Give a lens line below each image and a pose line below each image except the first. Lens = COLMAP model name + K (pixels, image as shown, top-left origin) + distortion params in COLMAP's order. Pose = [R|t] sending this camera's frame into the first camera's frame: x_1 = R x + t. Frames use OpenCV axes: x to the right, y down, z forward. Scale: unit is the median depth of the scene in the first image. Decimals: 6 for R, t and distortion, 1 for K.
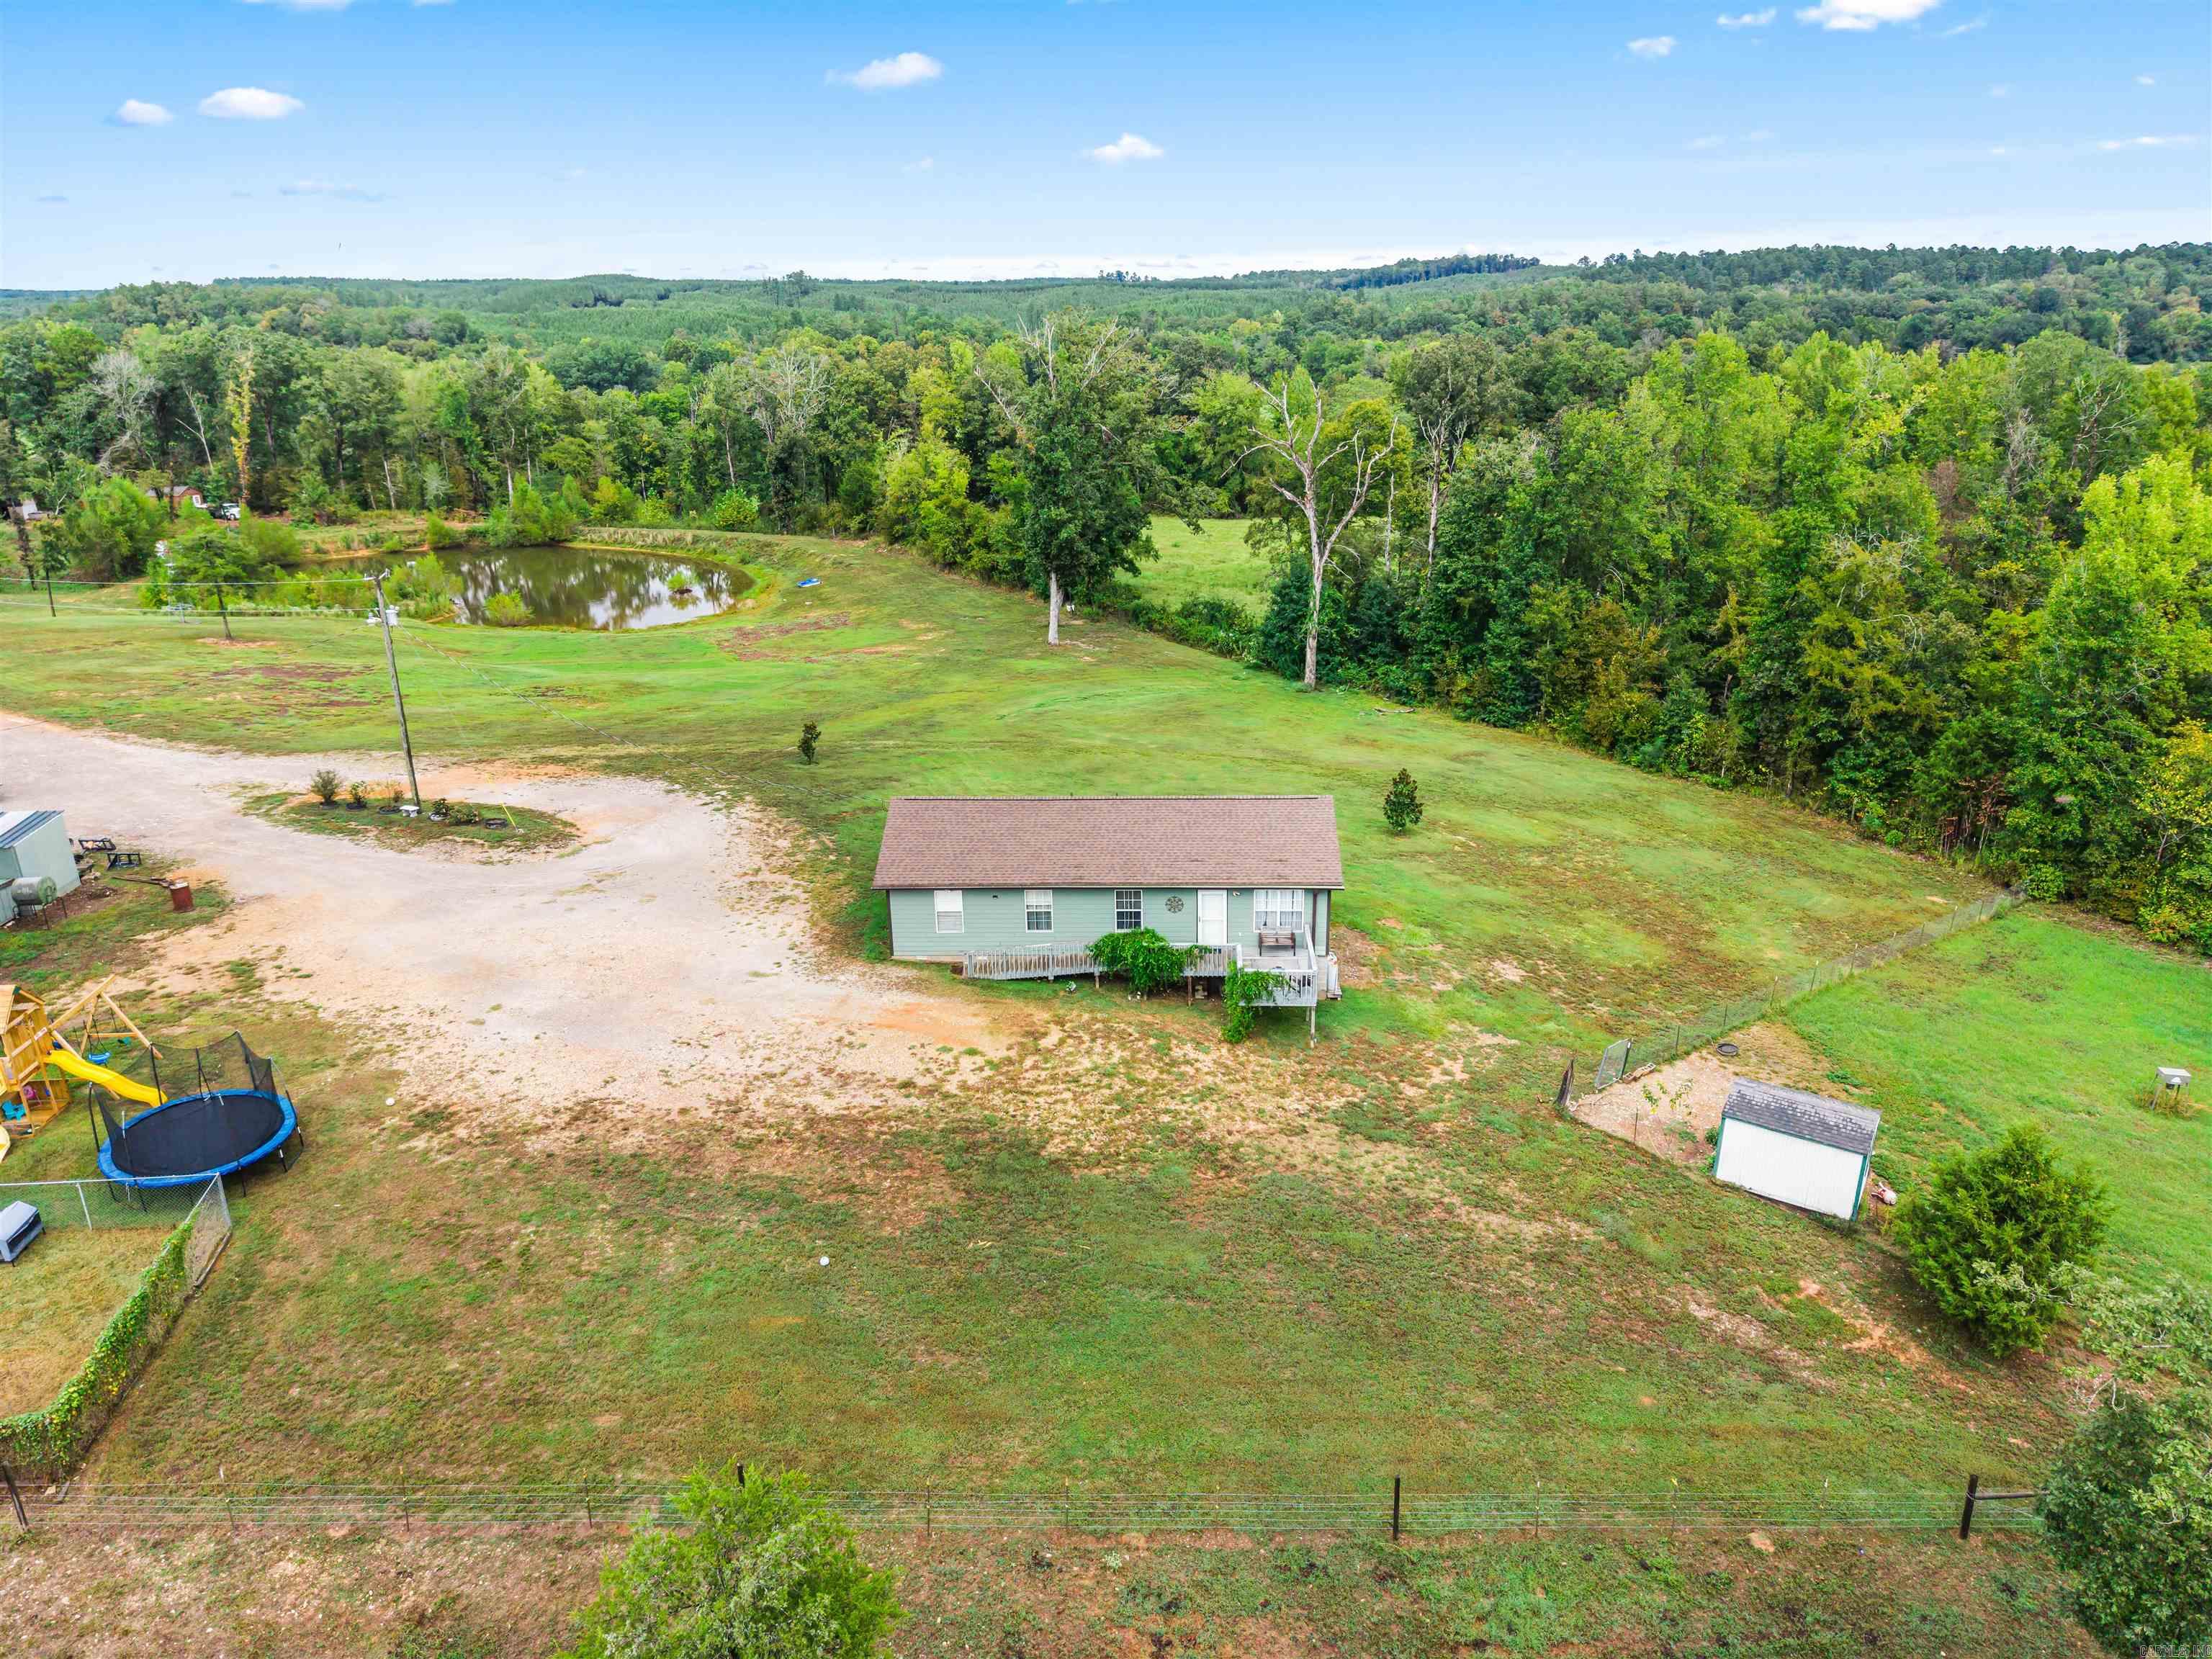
lens RADIAL K [[1456.6, 0, 1106.0], [0, 1456.6, 829.5], [0, 0, 1]] dist [0.078492, -0.001377]
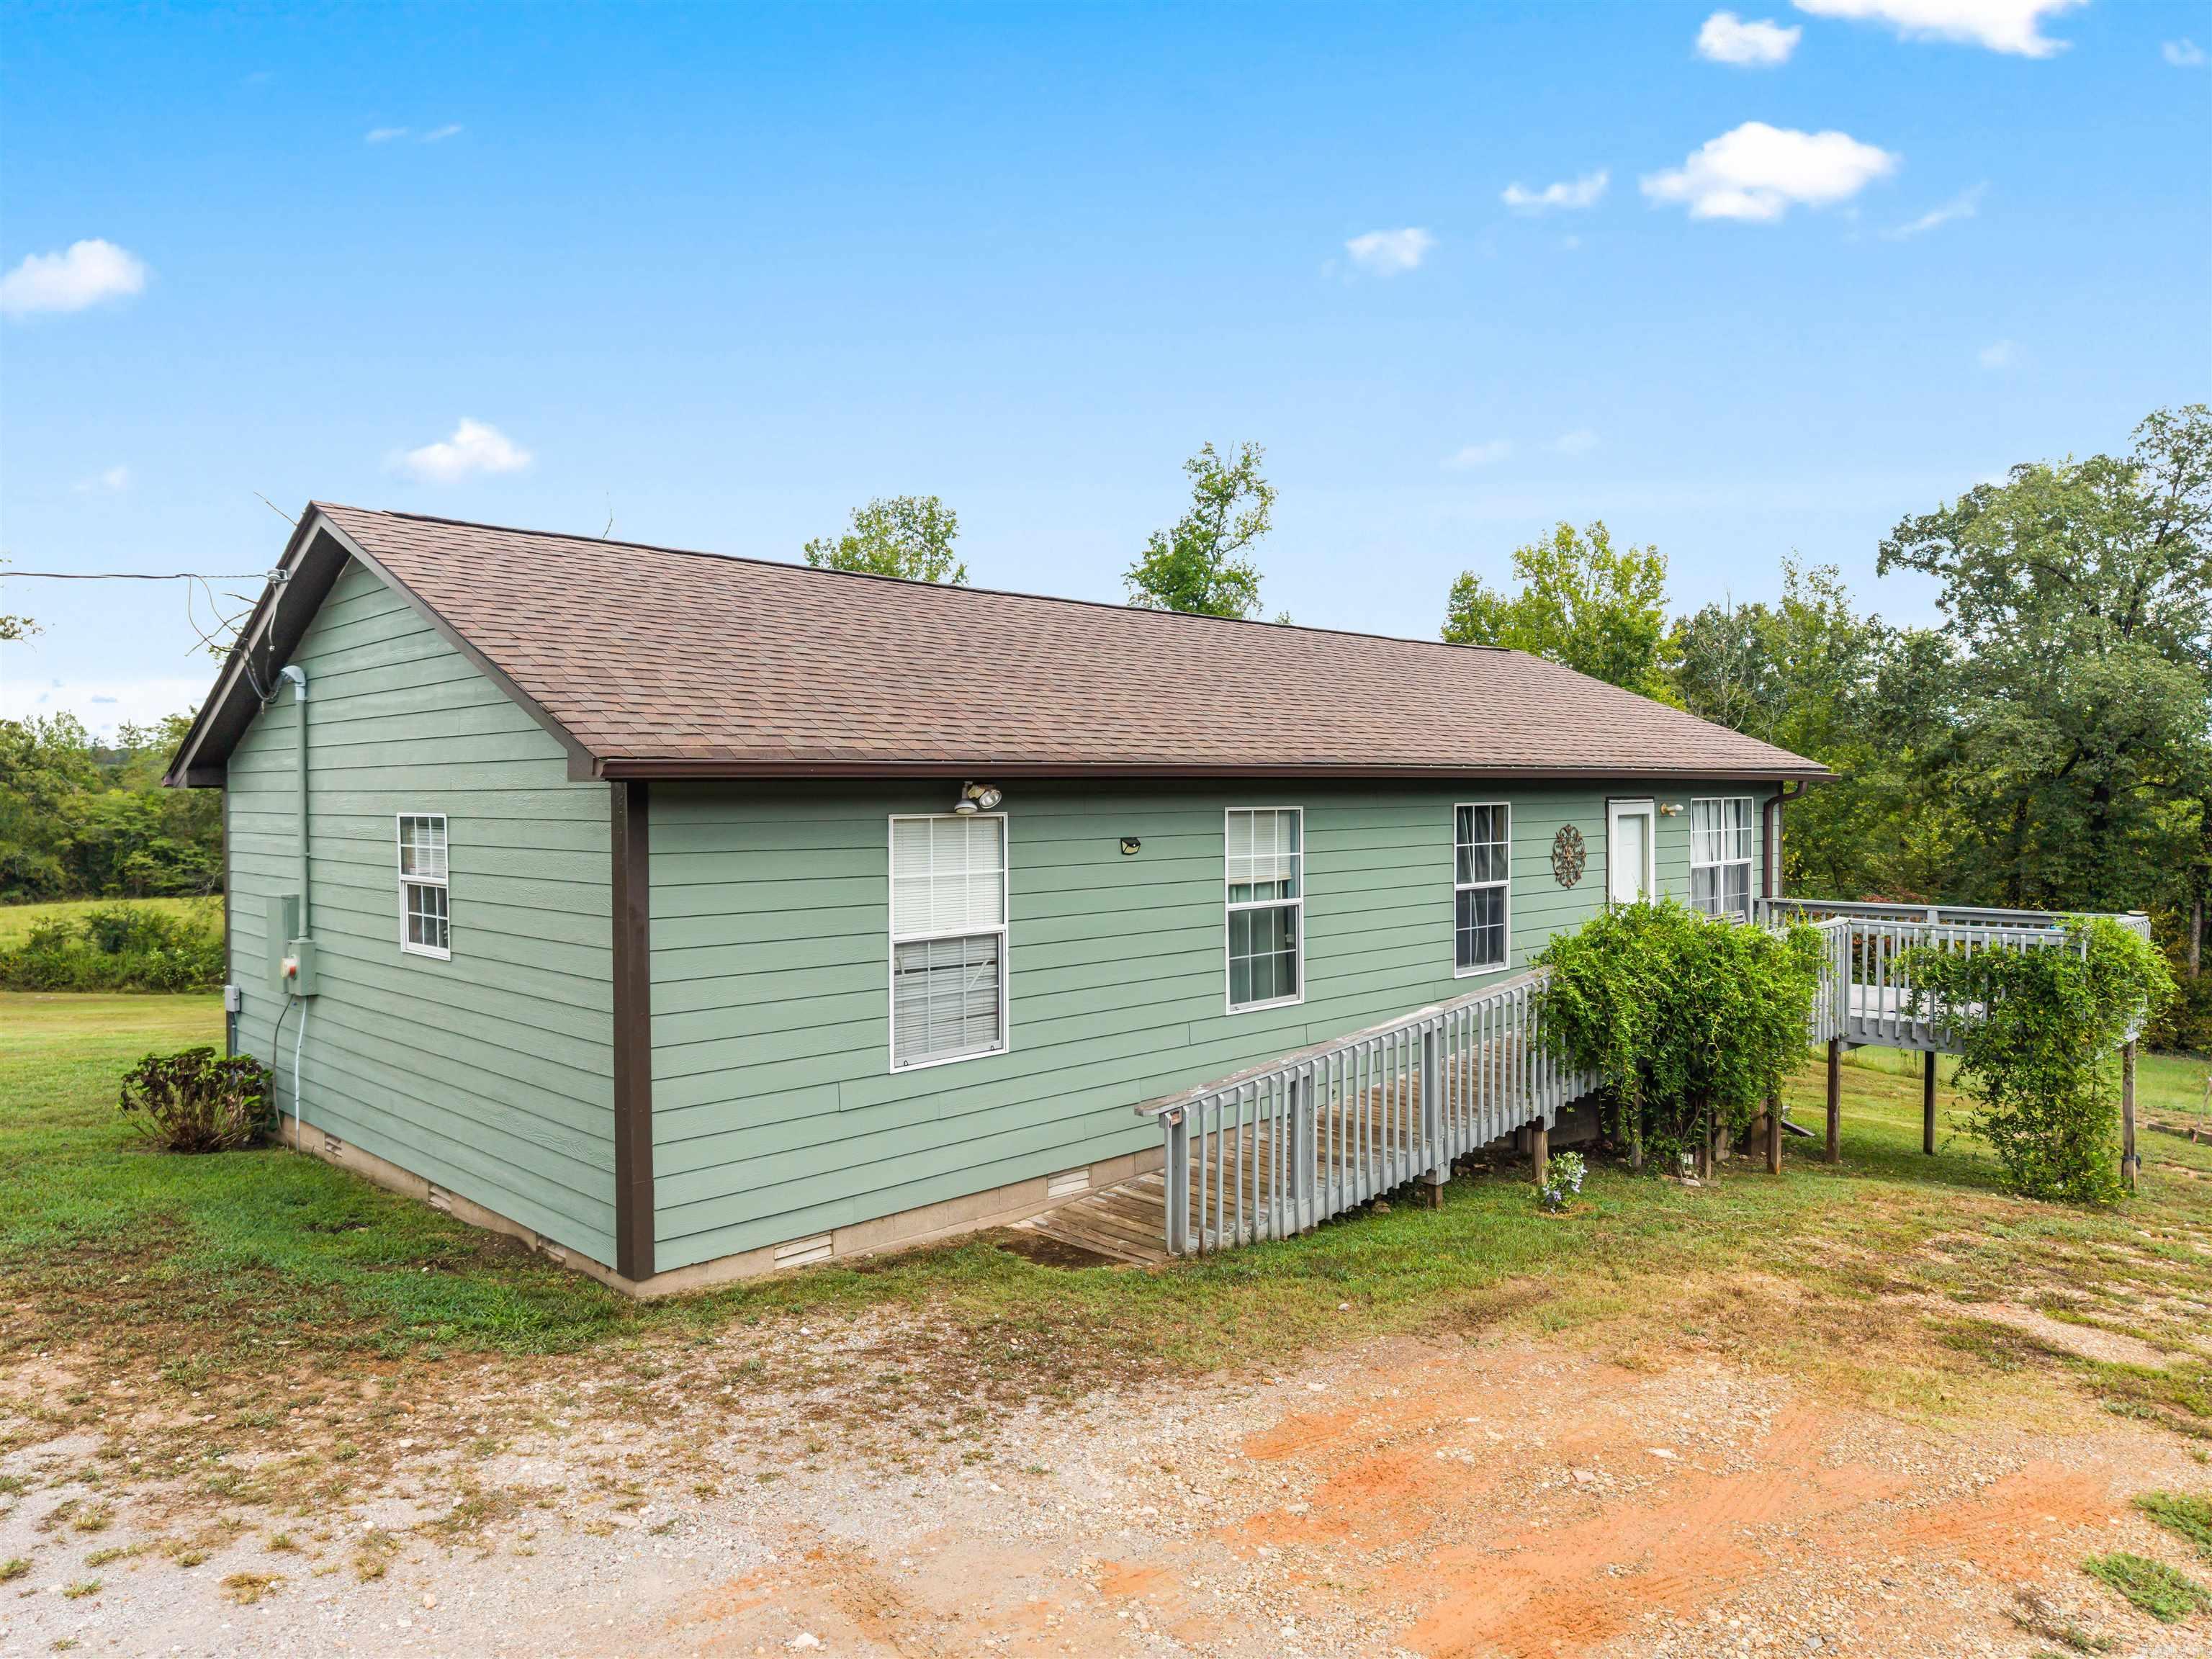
lens RADIAL K [[1483.3, 0, 1121.1], [0, 1483.3, 827.4], [0, 0, 1]] dist [0.008815, -0.004470]
pose [[0.681671, -0.002324, 0.731655, -0.231449], [0.238652, 0.946009, -0.219344, 0.090457], [-0.691642, 0.324132, 0.645422, 0.877055]]
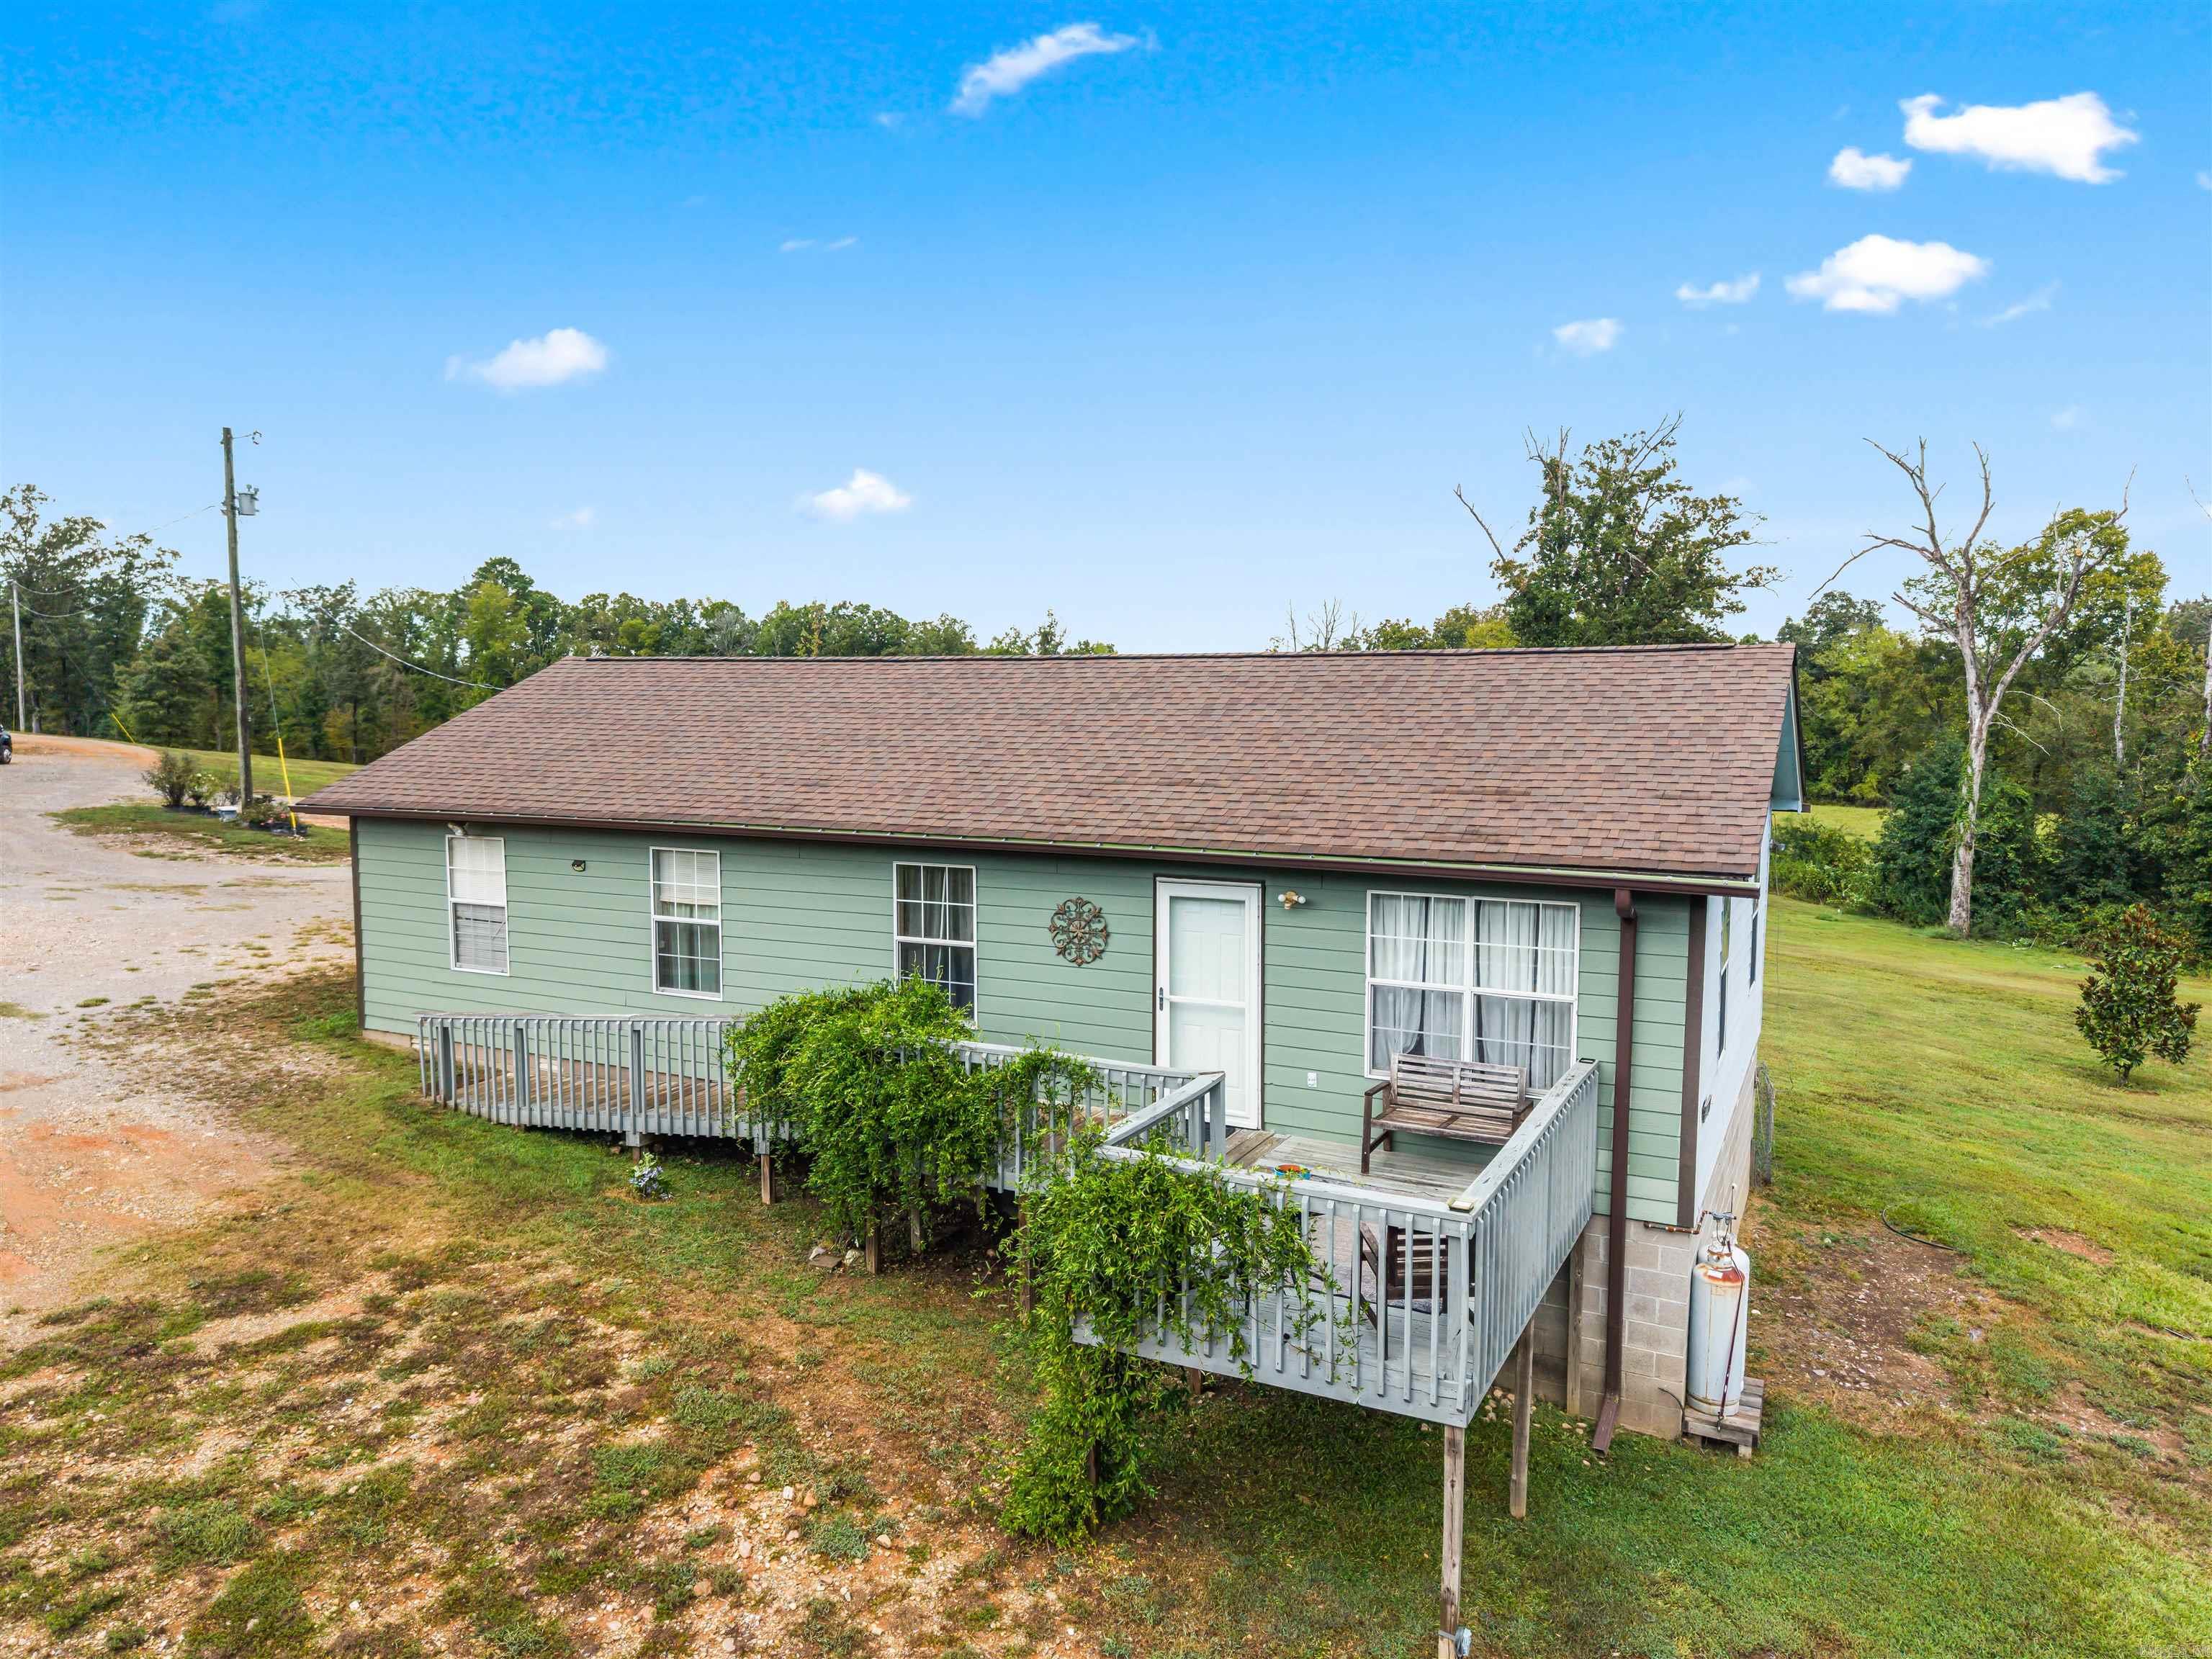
lens RADIAL K [[1486.9, 0, 1106.0], [0, 1486.9, 829.5], [0, 0, 1]] dist [0.010681, -0.010411]
pose [[0.910276, 0.056325, -0.410152, 0.163187], [-0.155531, 0.964658, -0.212708, 0.091184], [0.383675, 0.257414, 0.886866, 0.763858]]
